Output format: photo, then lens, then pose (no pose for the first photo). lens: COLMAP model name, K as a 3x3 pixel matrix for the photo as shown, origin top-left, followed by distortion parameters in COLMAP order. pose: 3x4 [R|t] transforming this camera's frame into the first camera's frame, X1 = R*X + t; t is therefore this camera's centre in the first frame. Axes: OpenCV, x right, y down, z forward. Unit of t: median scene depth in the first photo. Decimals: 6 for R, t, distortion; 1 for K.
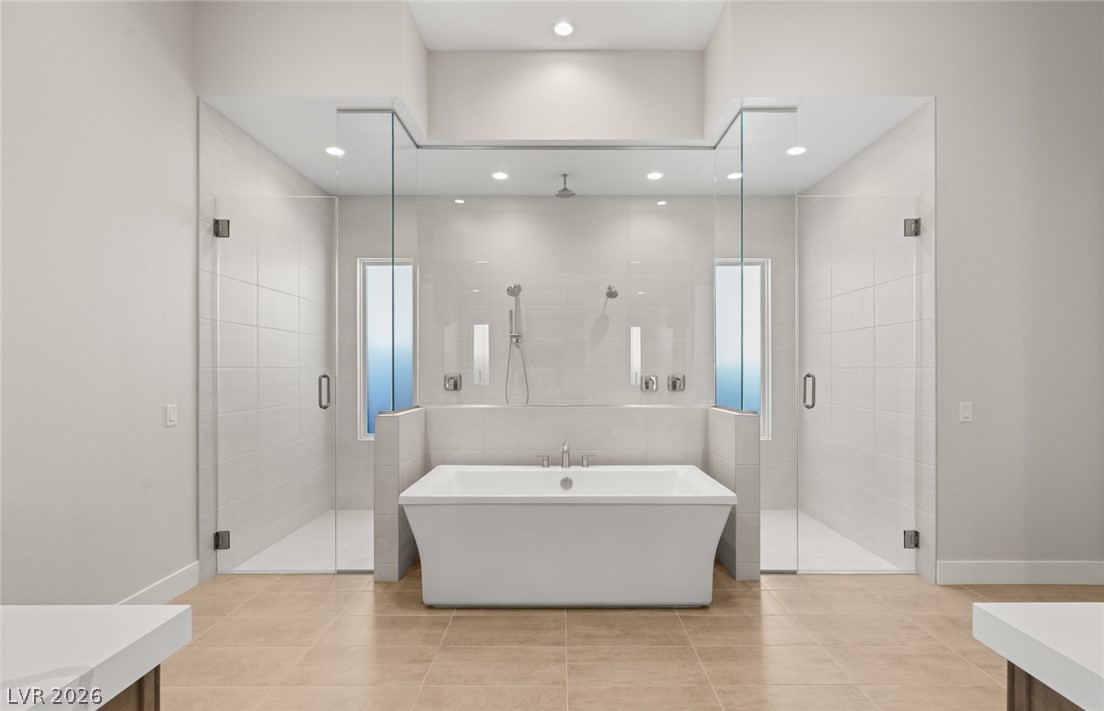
lens RADIAL K [[527.2, 0, 553.9], [0, 527.2, 365.4], [0, 0, 1]] dist [0.002567, 0.000156]
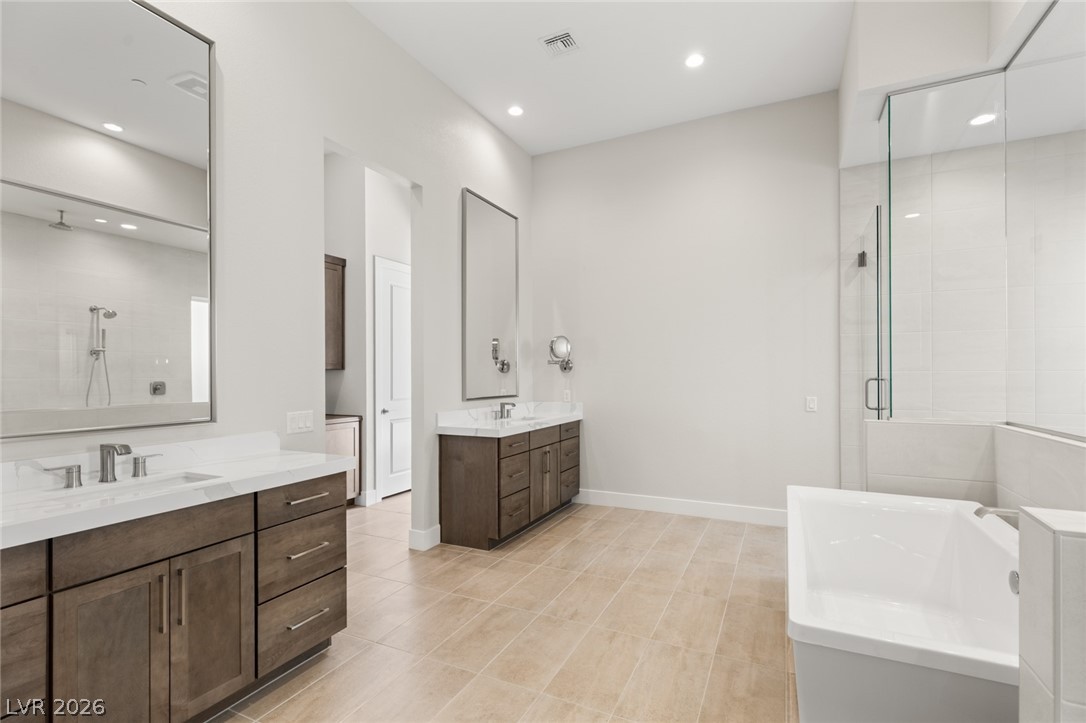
lens RADIAL K [[500.4, 0, 545.6], [0, 500.4, 369.2], [0, 0, 1]] dist [0.002298, 0.000434]
pose [[-0.449755, -0.002635, -0.893148, 0.956194], [0.021004, 0.999688, -0.013526, 0.000111], [0.892905, -0.024843, -0.449559, 1.087941]]
